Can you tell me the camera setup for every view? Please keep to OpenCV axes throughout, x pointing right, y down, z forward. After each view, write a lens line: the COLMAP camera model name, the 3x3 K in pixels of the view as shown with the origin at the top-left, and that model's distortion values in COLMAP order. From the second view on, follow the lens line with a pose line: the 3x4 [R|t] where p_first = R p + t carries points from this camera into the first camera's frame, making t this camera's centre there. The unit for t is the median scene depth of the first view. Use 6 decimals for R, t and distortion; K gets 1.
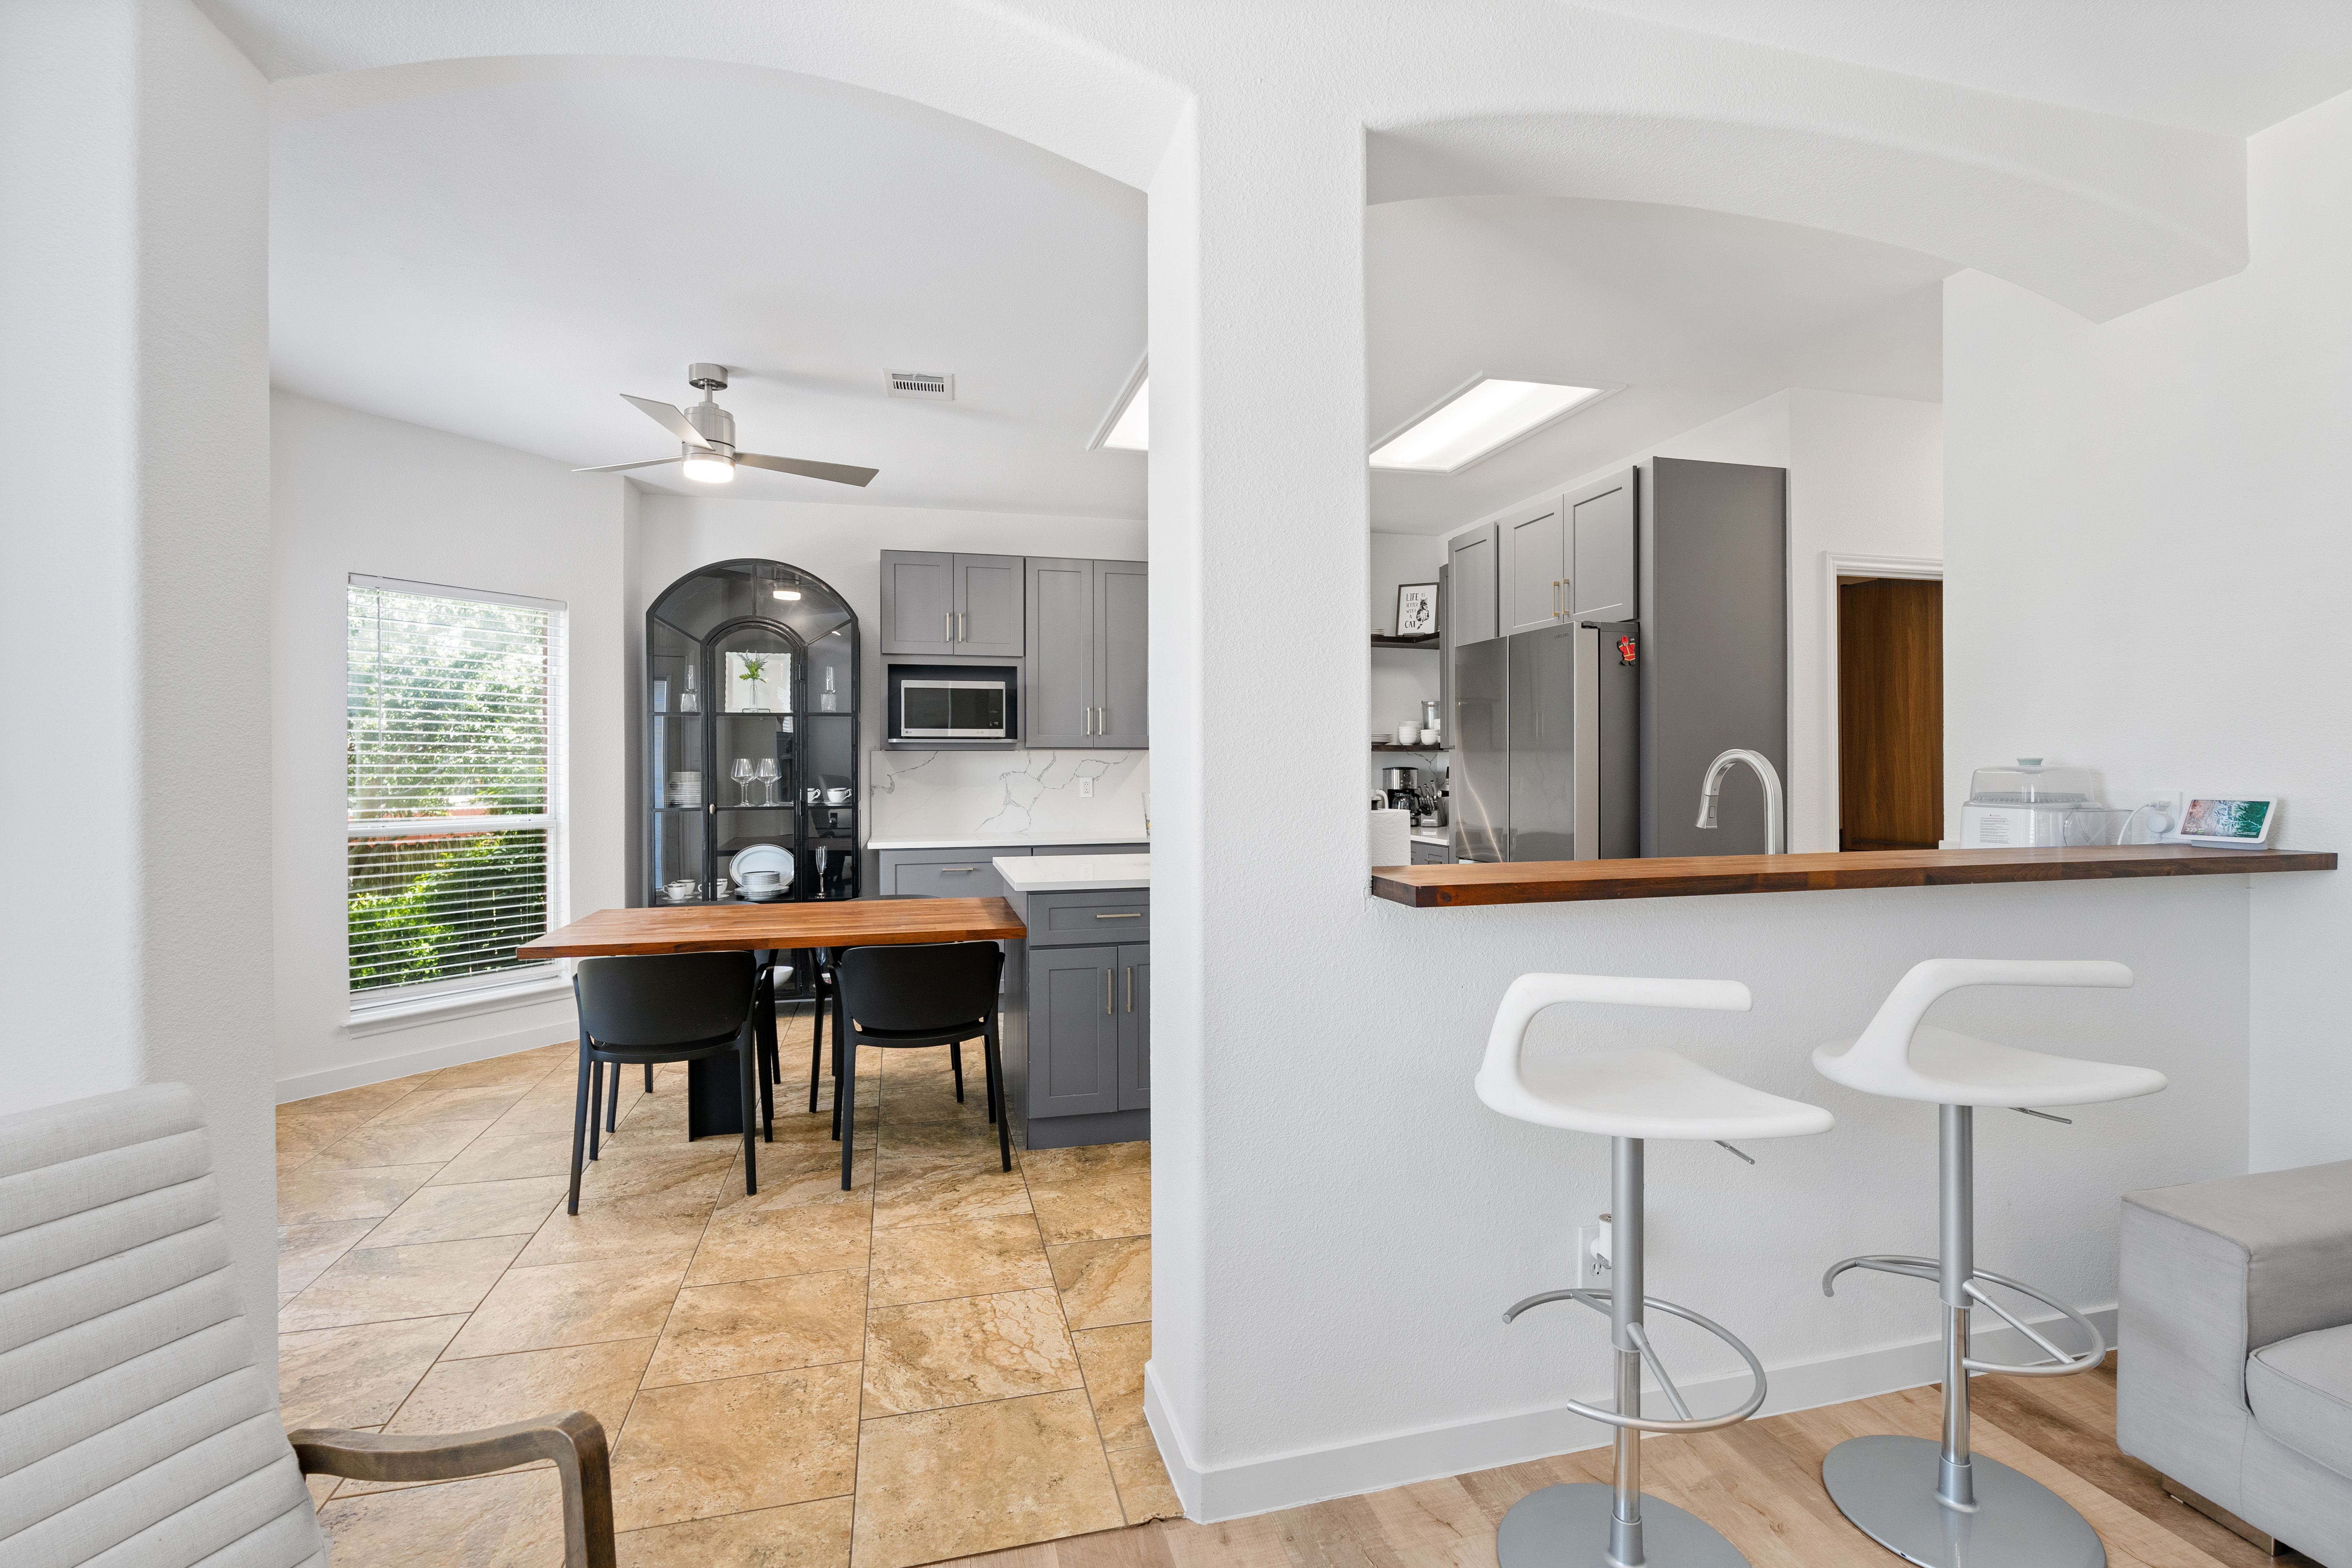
lens RADIAL K [[1082.1, 0, 1188.4], [0, 1082.1, 774.5], [0, 0, 1]] dist [0.000550, 0.000134]
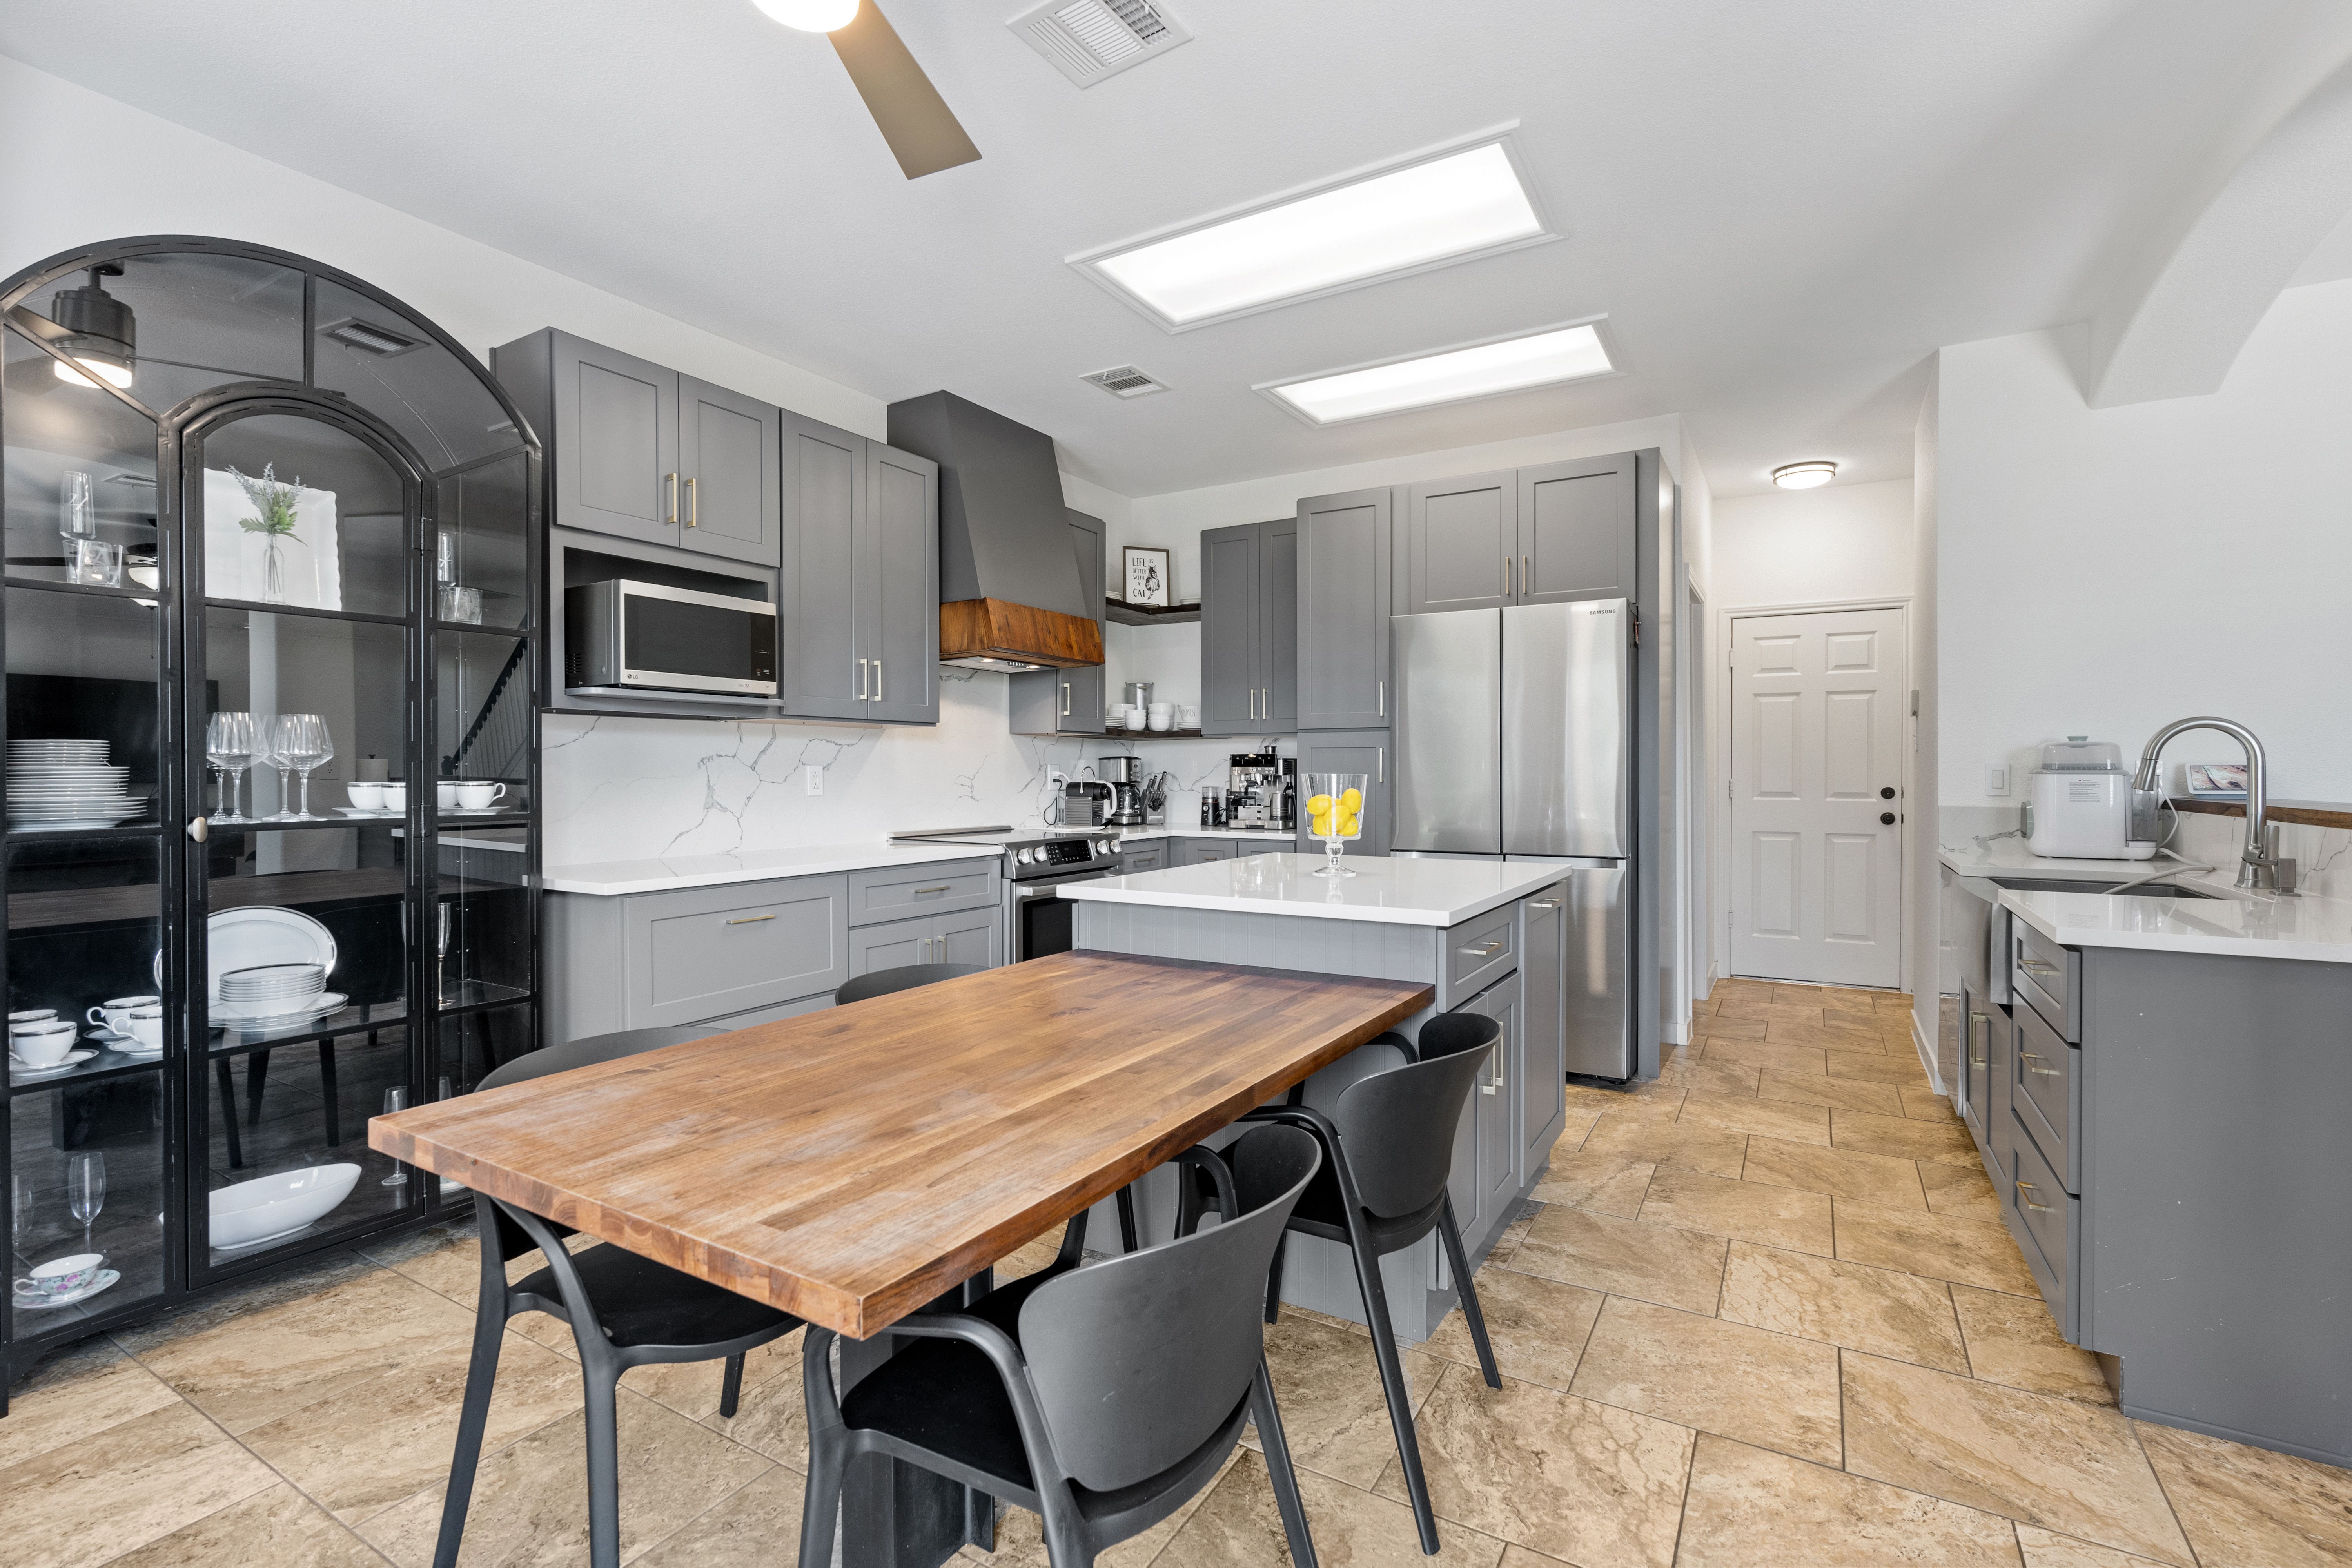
lens RADIAL K [[1054.5, 0, 1176.0], [0, 1054.5, 784.0], [0, 0, 1]] dist [-0.003076, -0.000148]
pose [[0.715485, -0.007819, 0.698585, -0.433745], [0.006486, 0.999969, 0.004549, 0.014432], [-0.698598, 0.001276, 0.715513, 0.429344]]
